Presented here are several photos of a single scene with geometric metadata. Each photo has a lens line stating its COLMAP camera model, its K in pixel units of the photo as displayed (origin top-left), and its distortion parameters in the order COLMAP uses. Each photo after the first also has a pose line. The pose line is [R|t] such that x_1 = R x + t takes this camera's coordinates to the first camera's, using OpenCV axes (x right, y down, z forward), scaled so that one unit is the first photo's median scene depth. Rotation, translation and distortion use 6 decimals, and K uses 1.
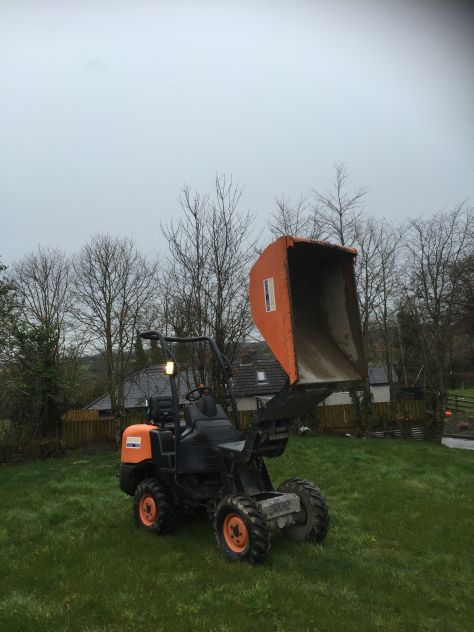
lens RADIAL K [[524.5, 0, 240.0], [0, 524.5, 314.9], [0, 0, 1]] dist [0.067474, -0.102283]
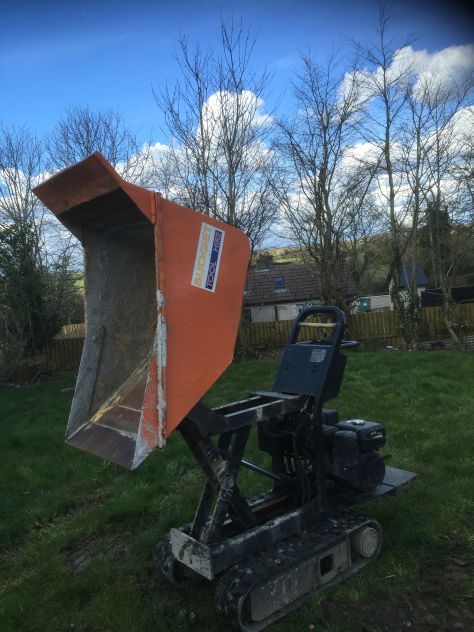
lens RADIAL K [[539.0, 0, 237.0], [0, 539.0, 316.0], [0, 0, 1]] dist [0.100308, -0.105812]
pose [[0.999100, -0.026634, -0.033026, -0.008449], [0.031991, 0.984215, 0.174060, 0.020431], [0.027868, -0.174959, 0.984181, 0.148946]]
